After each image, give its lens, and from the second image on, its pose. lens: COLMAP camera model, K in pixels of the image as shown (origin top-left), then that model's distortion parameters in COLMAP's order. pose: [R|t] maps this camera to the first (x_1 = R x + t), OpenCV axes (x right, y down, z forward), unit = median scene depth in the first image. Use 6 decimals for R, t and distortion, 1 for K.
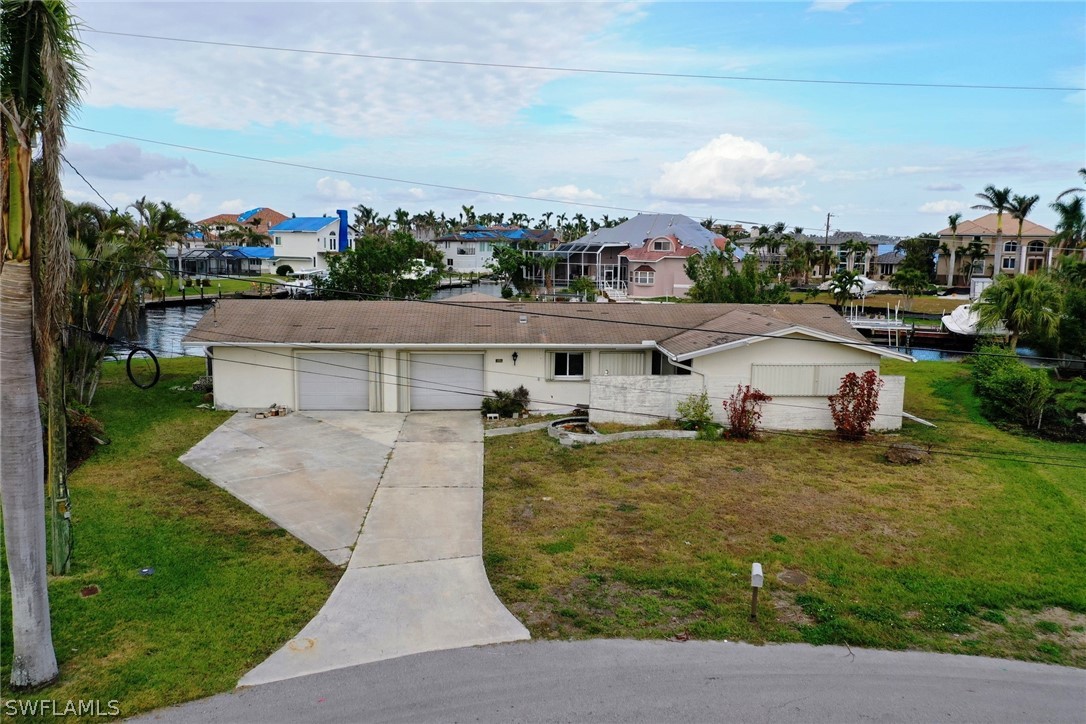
lens RADIAL K [[858.2, 0, 543.0], [0, 858.2, 362.0], [0, 0, 1]] dist [0.005698, -0.005267]
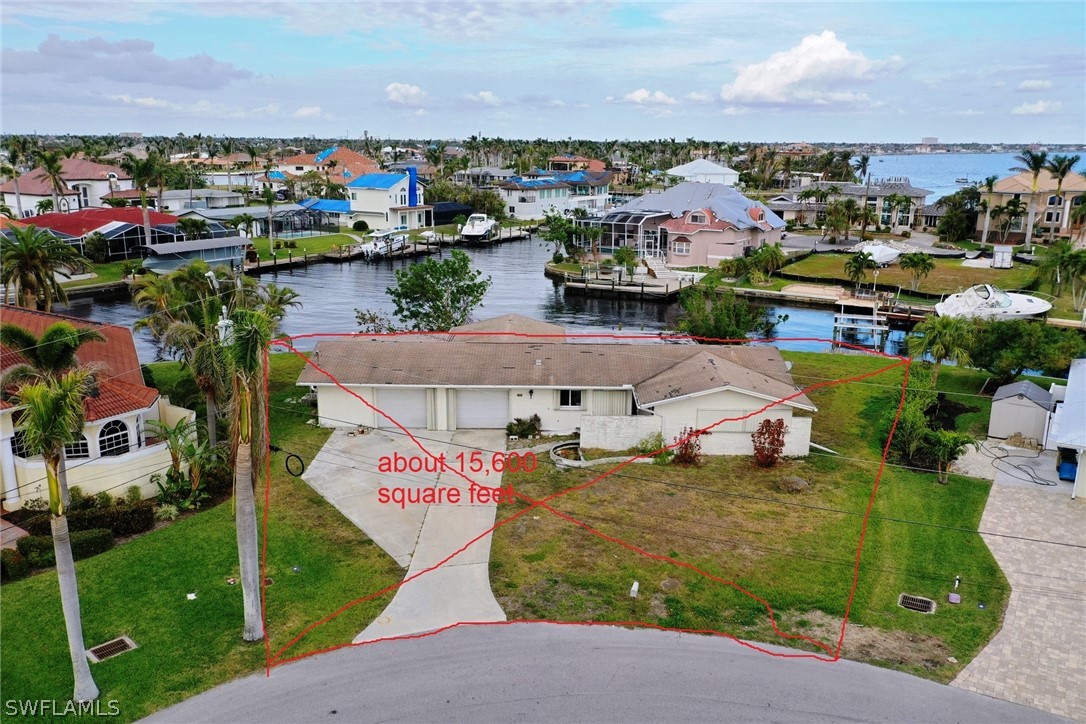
lens RADIAL K [[858.2, 0, 543.0], [0, 858.2, 362.0], [0, 0, 1]] dist [0.005698, -0.005267]
pose [[0.996584, 0.014672, -0.081276, 0.126390], [-0.006083, 0.994461, 0.104933, -0.258810], [0.082366, -0.104080, 0.991152, -0.464312]]
